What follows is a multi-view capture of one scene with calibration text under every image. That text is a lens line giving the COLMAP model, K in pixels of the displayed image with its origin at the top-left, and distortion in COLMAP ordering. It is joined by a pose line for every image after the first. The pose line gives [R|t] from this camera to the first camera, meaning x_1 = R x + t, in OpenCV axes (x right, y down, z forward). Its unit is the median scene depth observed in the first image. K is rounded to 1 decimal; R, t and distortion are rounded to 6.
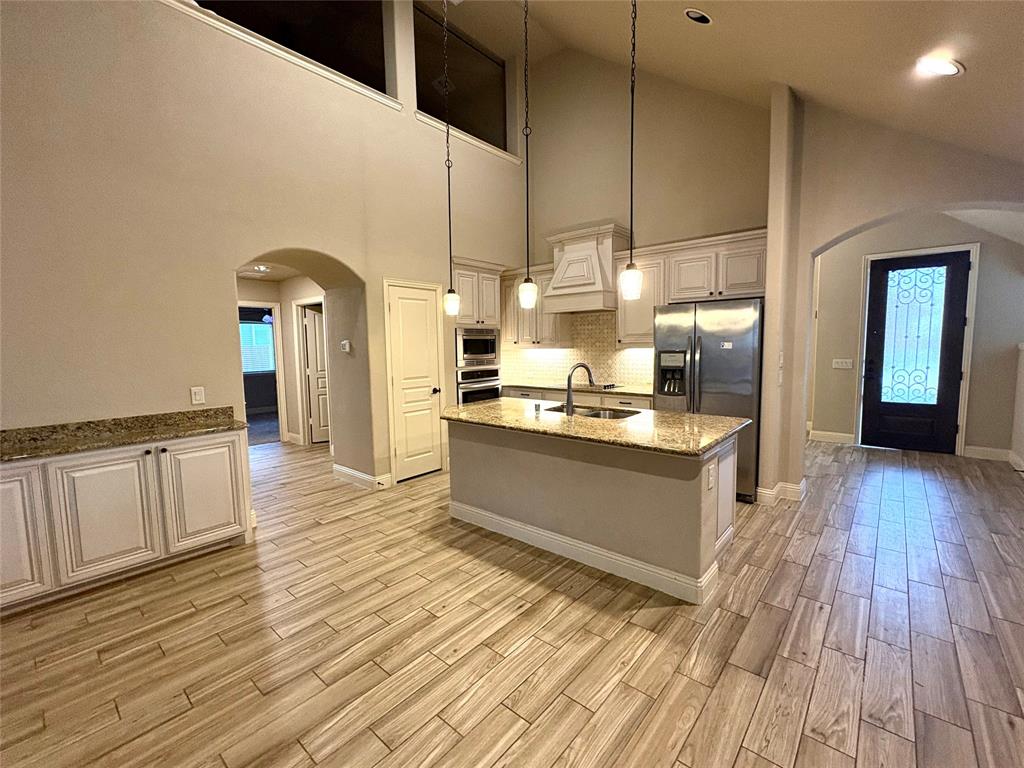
lens RADIAL K [[441.1, 0, 512.3], [0, 441.1, 385.3], [0, 0, 1]] dist [0.000390, -0.001940]
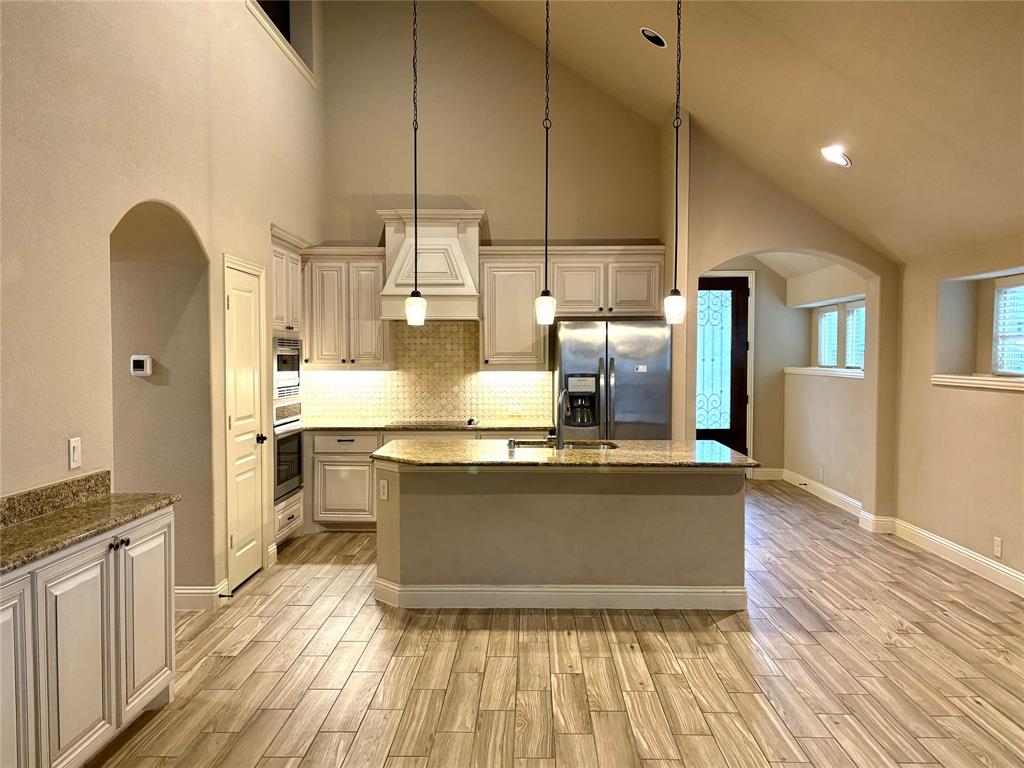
lens RADIAL K [[811.6, 0, 513.7], [0, 811.6, 391.2], [0, 0, 1]] dist [0.036966, -0.025187]
pose [[0.769475, -0.011872, 0.638566, -0.748915], [0.048409, 0.998035, -0.039779, 0.010336], [-0.636839, 0.061521, 0.768538, -0.118697]]
